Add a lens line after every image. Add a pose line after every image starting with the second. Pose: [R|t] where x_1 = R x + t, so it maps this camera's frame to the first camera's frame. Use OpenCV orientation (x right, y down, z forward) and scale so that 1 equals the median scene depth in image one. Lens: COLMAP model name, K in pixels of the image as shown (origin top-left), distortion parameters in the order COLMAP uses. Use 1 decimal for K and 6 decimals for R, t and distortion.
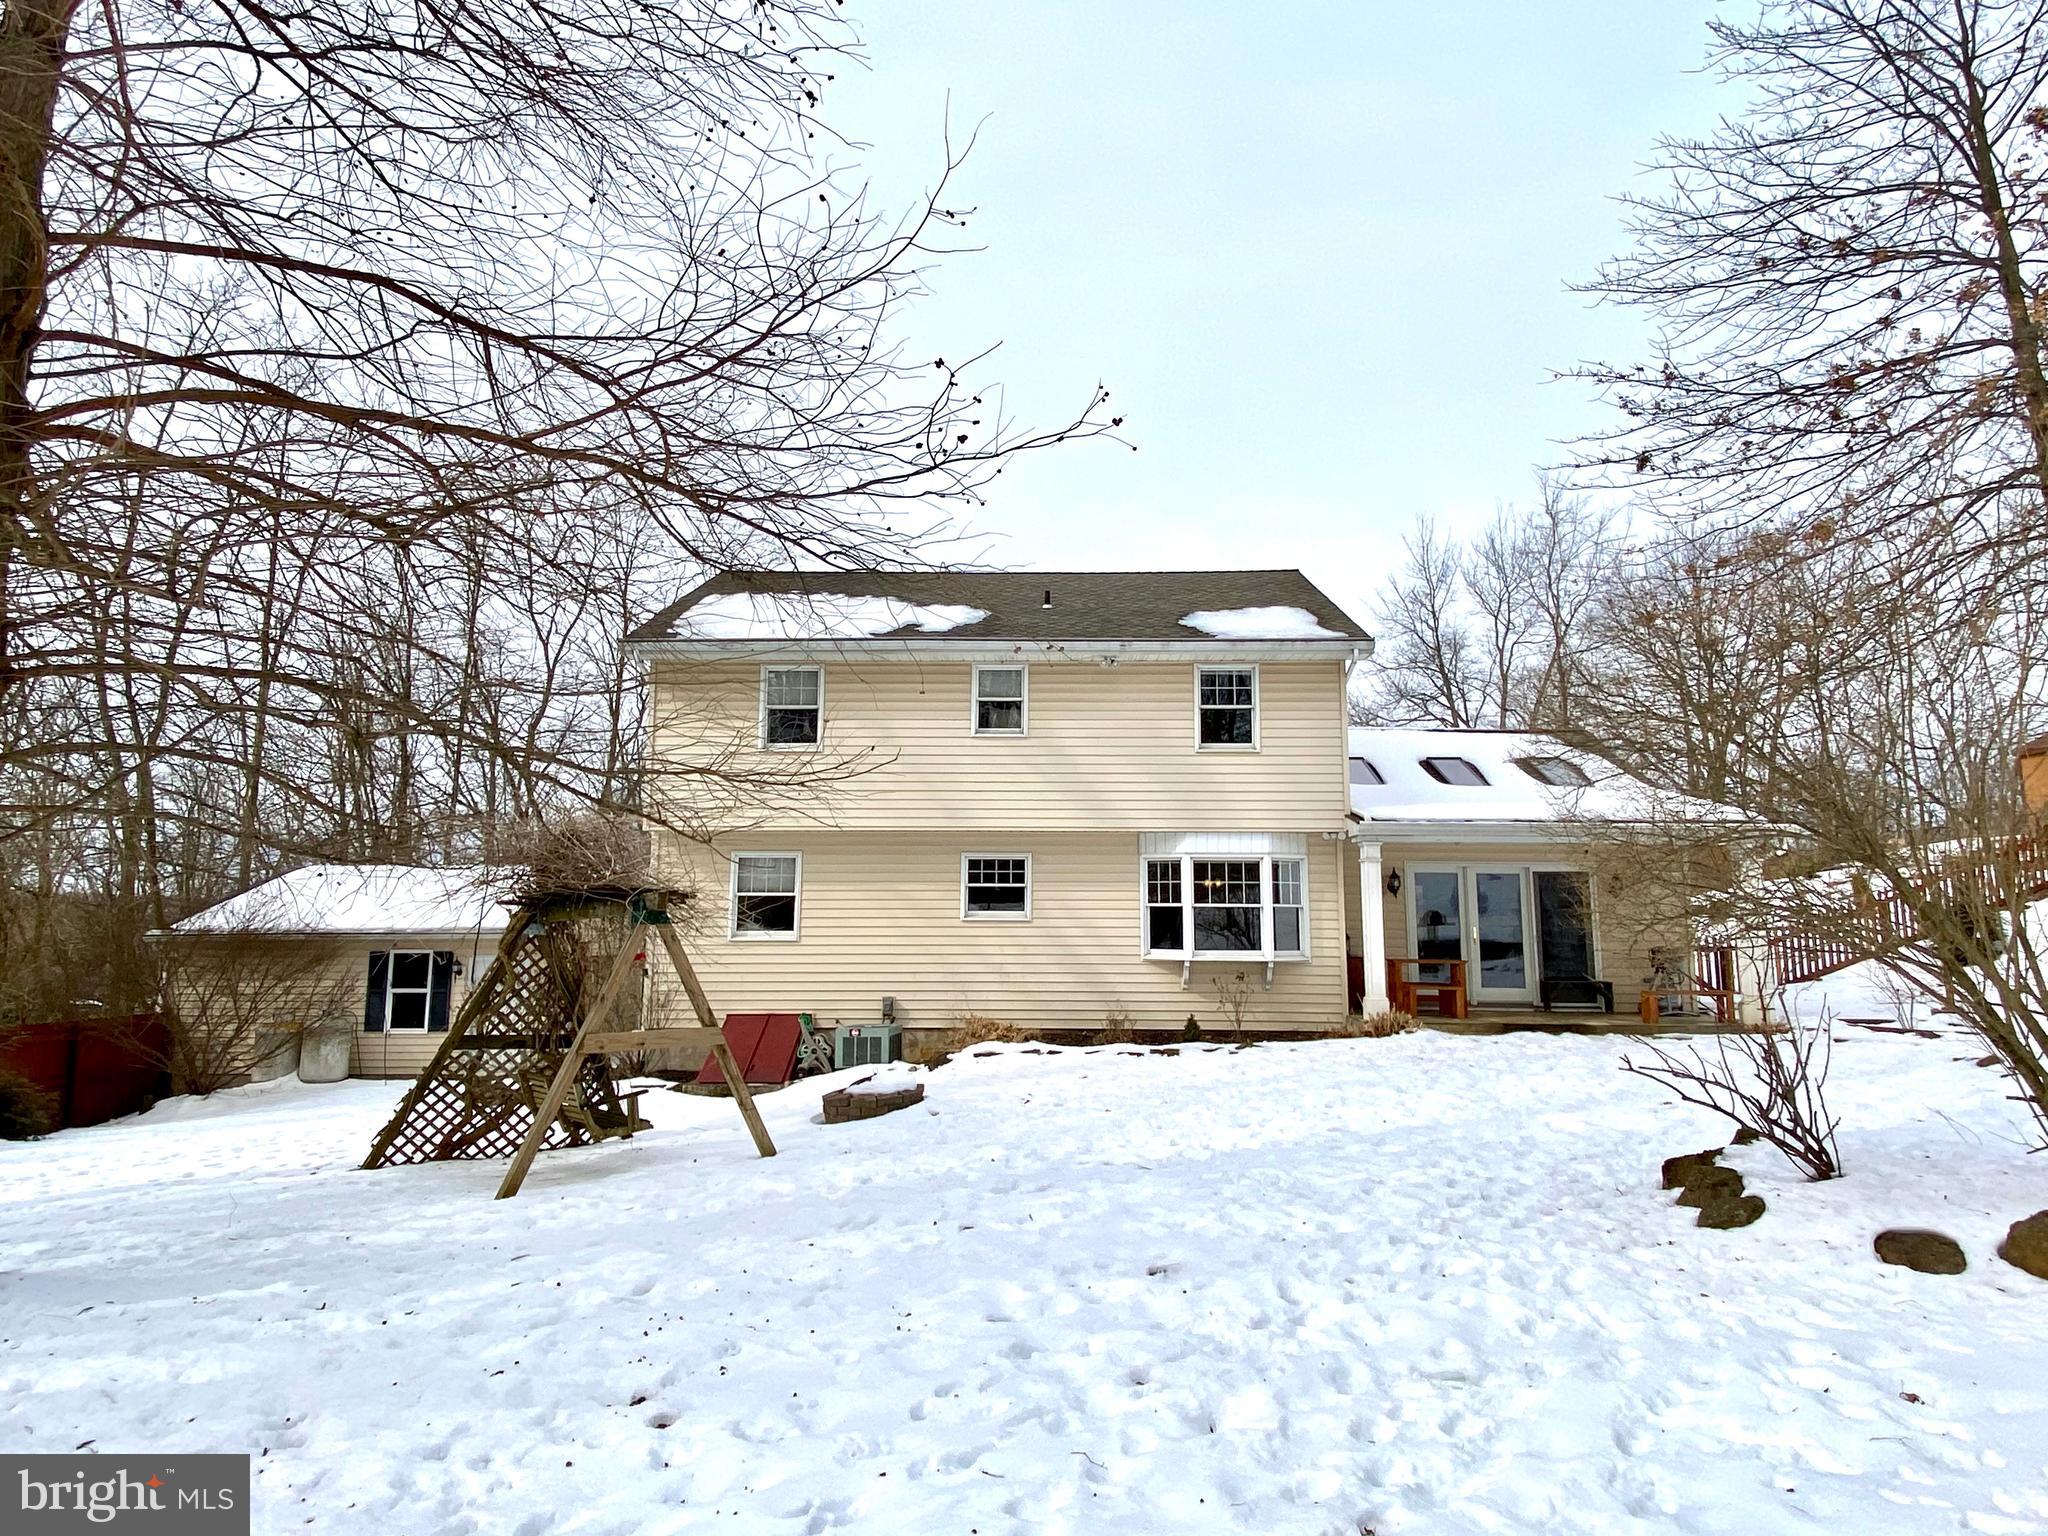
lens RADIAL K [[1198.0, 0, 1019.5], [0, 1198.0, 766.3], [0, 0, 1]] dist [0.065305, -0.081366]
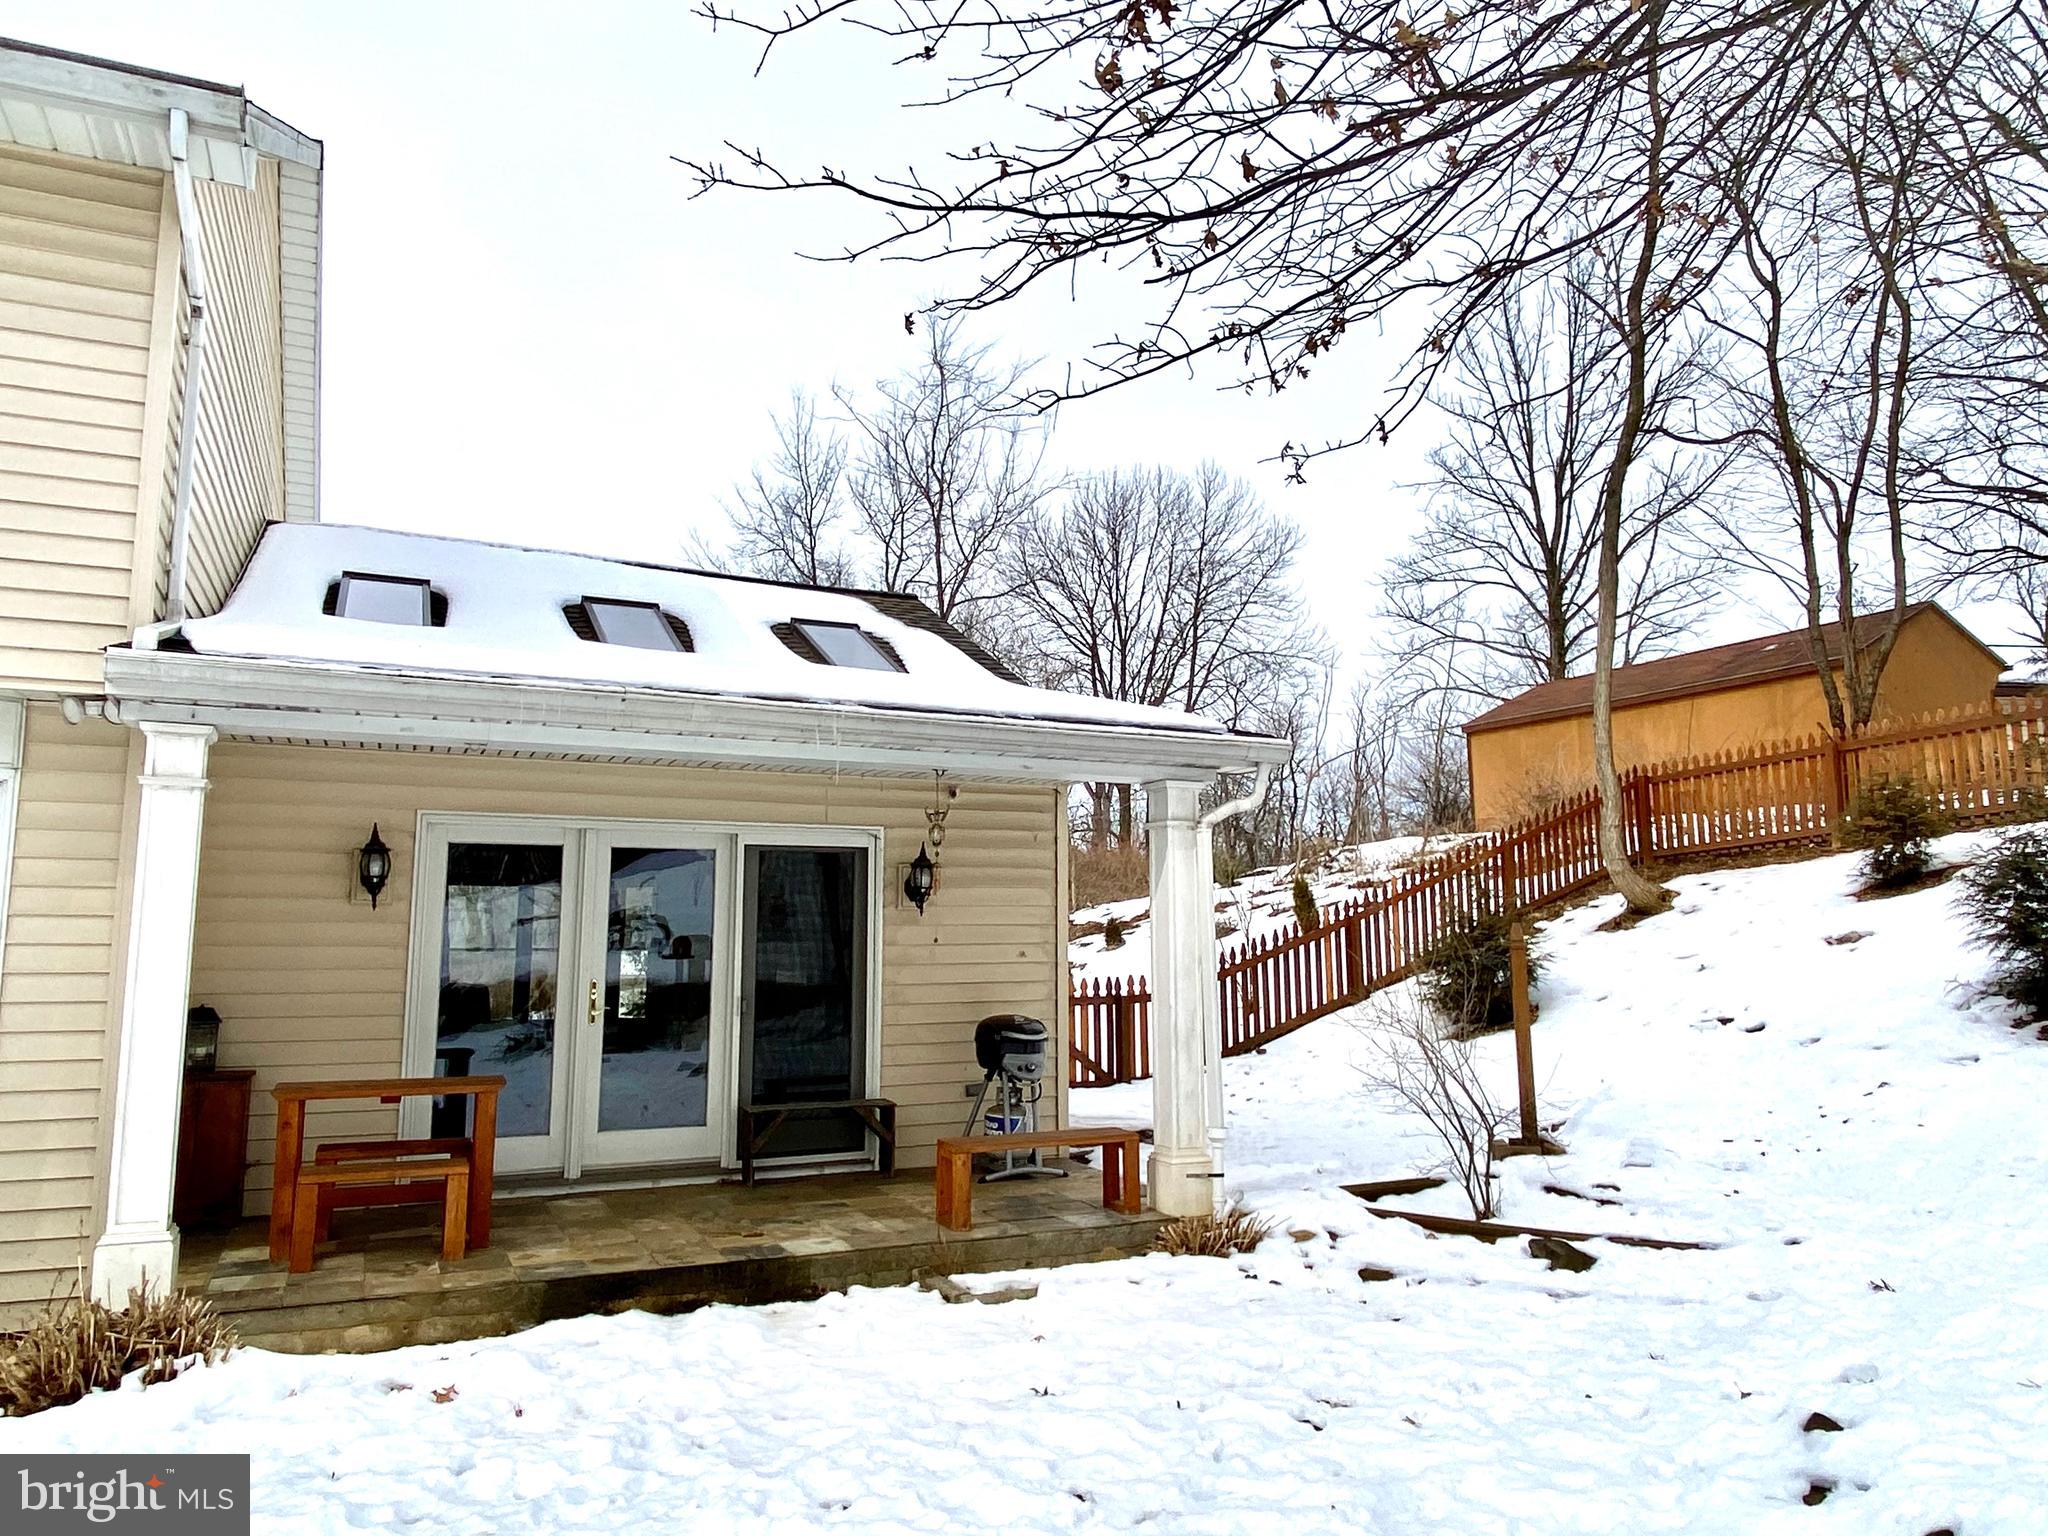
lens RADIAL K [[1407.0, 0, 1024.0], [0, 1407.0, 768.0], [0, 0, 1]] dist [0.026244, -0.000192]
pose [[0.898667, 0.051358, 0.435614, 0.311907], [-0.054291, 0.998509, -0.005721, 0.060679], [-0.435258, -0.018509, 0.900116, 0.542748]]
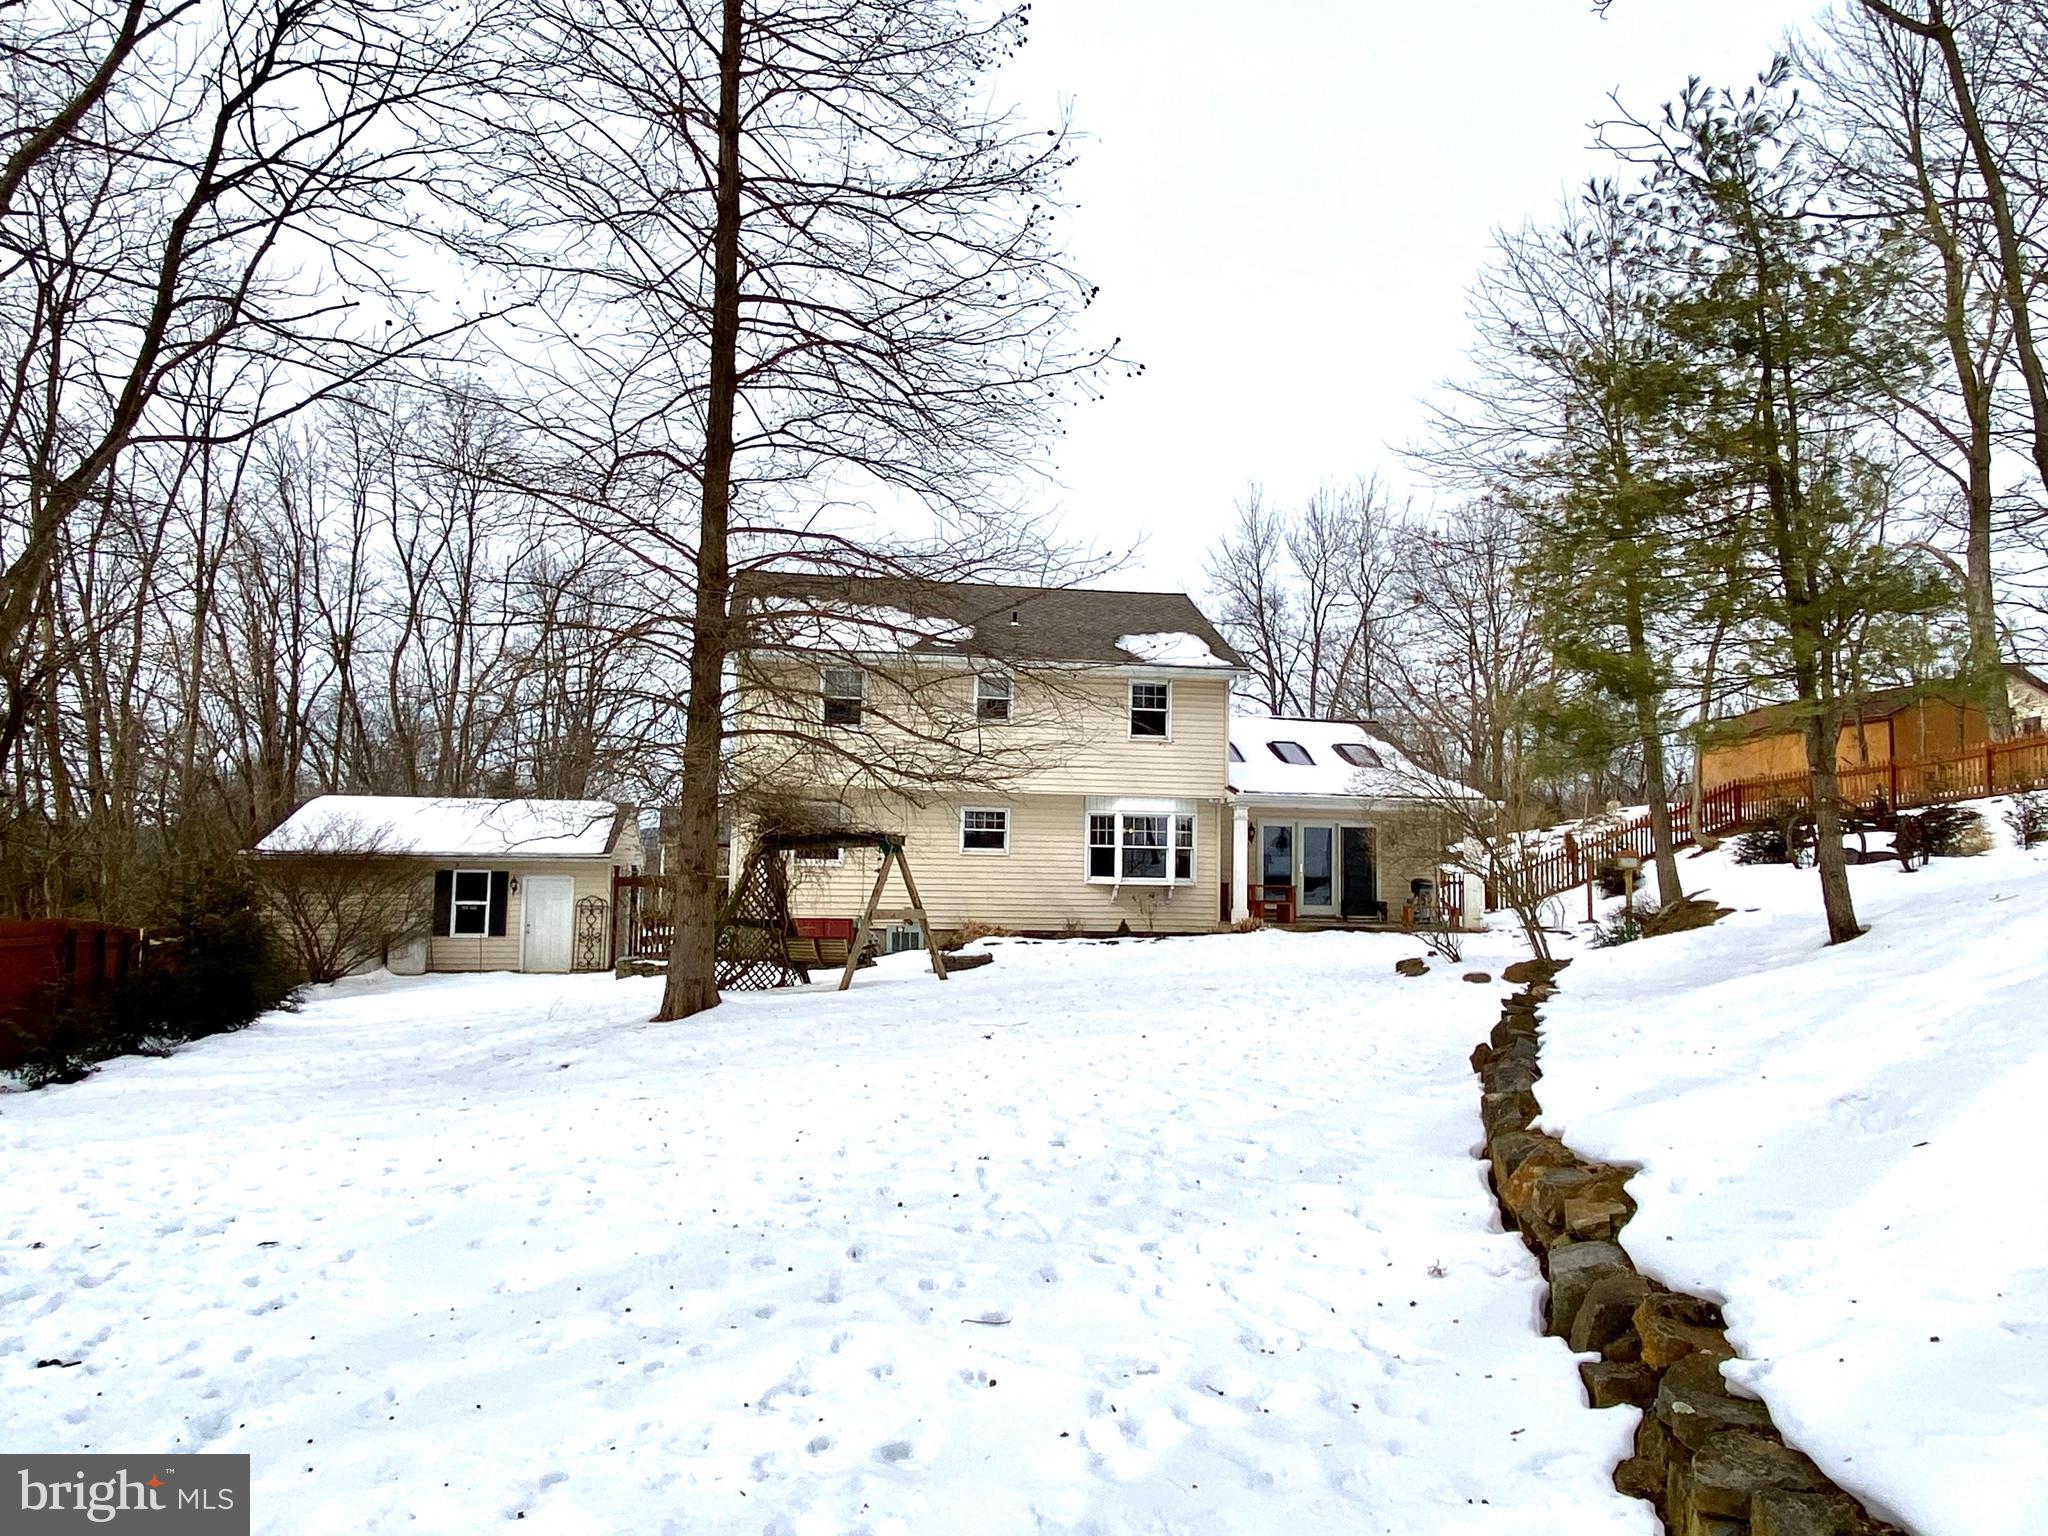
lens RADIAL K [[1407.0, 0, 1024.0], [0, 1407.0, 768.0], [0, 0, 1]] dist [0.026244, -0.000192]
pose [[0.981986, 0.028315, 0.186822, -0.281104], [-0.039990, 0.997455, 0.059020, -0.071670], [-0.184675, -0.065428, 0.980619, -0.613730]]
